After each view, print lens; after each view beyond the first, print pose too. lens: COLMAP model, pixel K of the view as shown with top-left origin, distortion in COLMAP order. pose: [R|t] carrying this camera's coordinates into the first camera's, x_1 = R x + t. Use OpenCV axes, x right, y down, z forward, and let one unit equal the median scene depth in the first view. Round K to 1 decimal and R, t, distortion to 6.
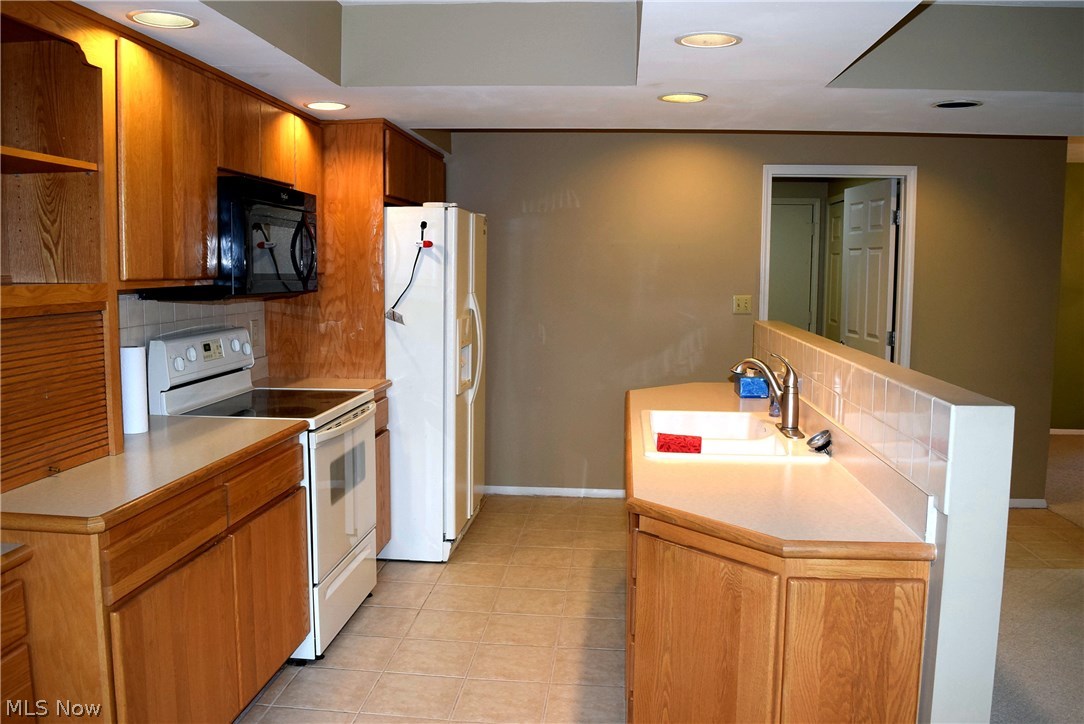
lens RADIAL K [[878.9, 0, 534.5], [0, 878.9, 359.3], [0, 0, 1]] dist [-0.099251, 0.045452]
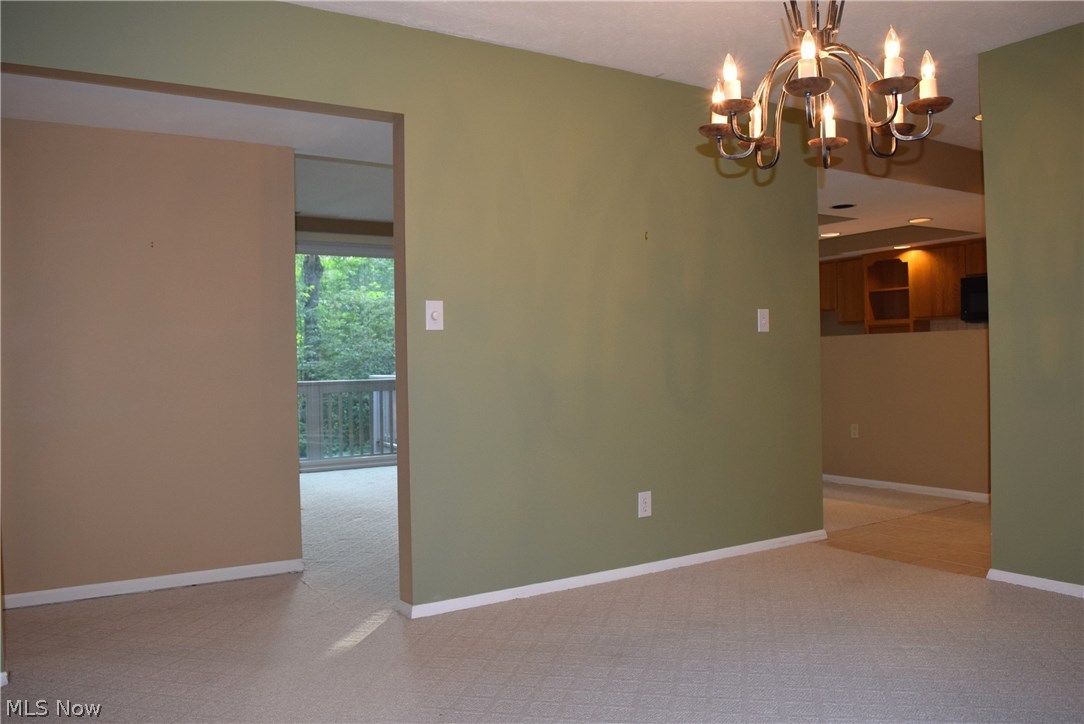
lens RADIAL K [[868.1, 0, 536.5], [0, 868.1, 361.2], [0, 0, 1]] dist [-0.087720, 0.011912]
pose [[-0.789467, 0.003400, -0.613784, 2.373548], [-0.056302, 0.995368, 0.077931, -0.079251], [0.611205, 0.096081, -0.785618, 2.291750]]
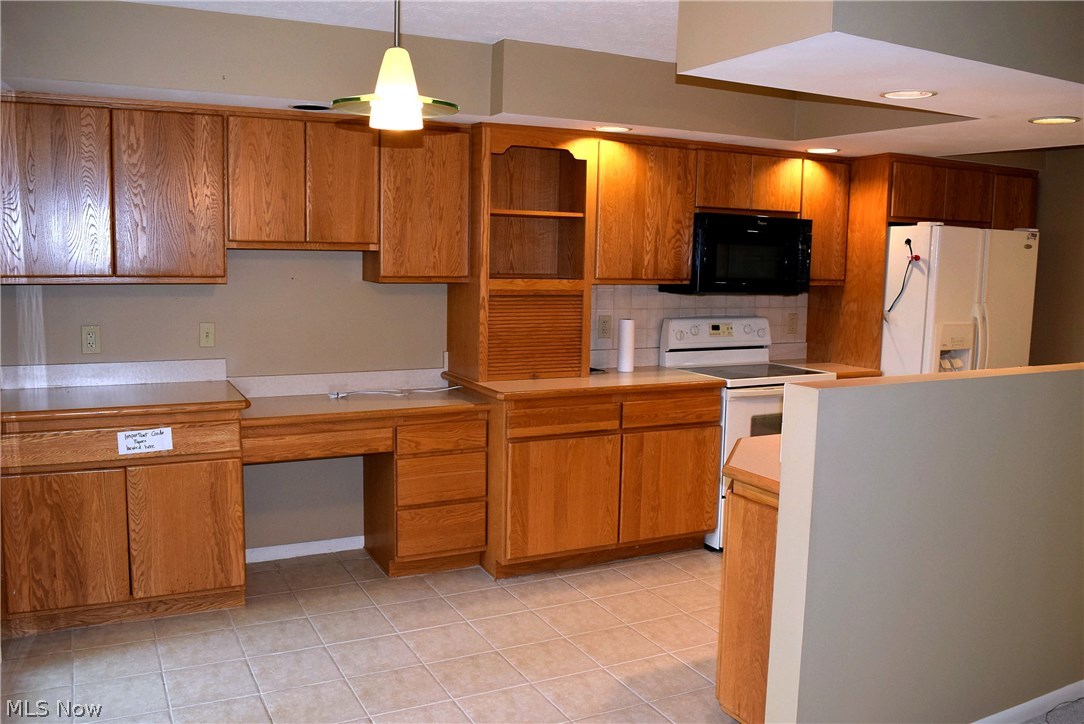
lens RADIAL K [[878.9, 0, 534.5], [0, 878.9, 359.3], [0, 0, 1]] dist [-0.099251, 0.045452]
pose [[0.539517, 0.101096, -0.835883, 0.770722], [-0.102977, 0.993235, 0.053661, -0.009508], [0.835654, 0.057126, 0.546278, -0.054874]]
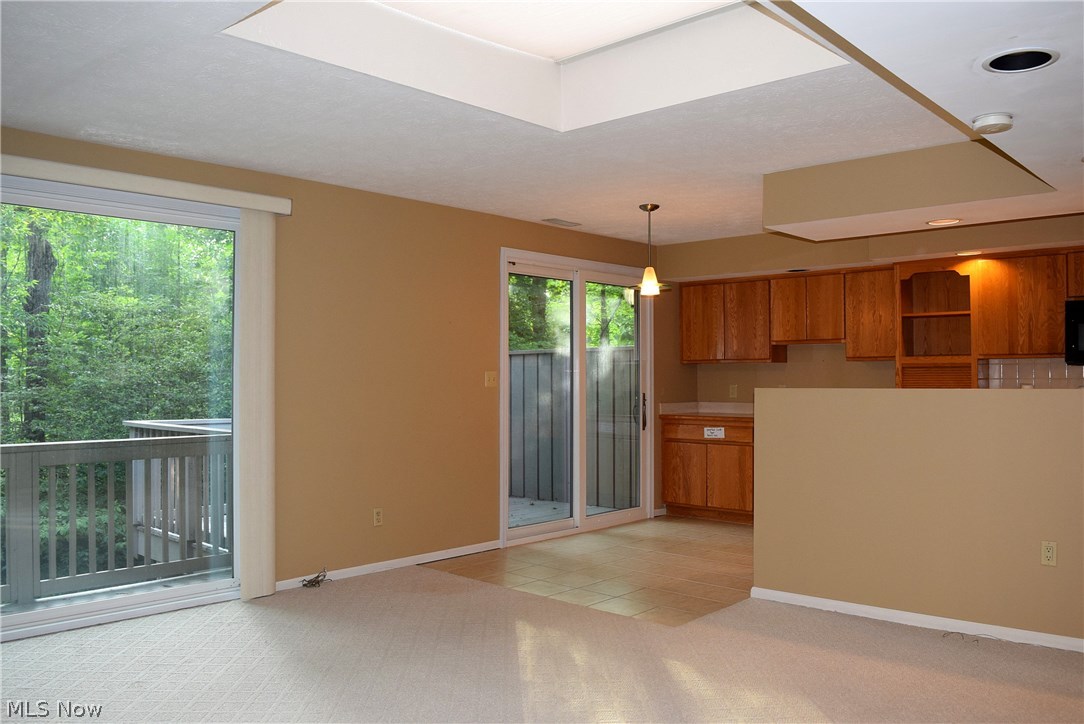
lens RADIAL K [[868.1, 0, 536.5], [0, 868.1, 361.2], [0, 0, 1]] dist [-0.087720, 0.011912]
pose [[-0.595498, -0.025972, -0.802937, 1.834714], [-0.090798, 0.995249, 0.035147, -0.034039], [0.798209, 0.093835, -0.595027, 1.159418]]
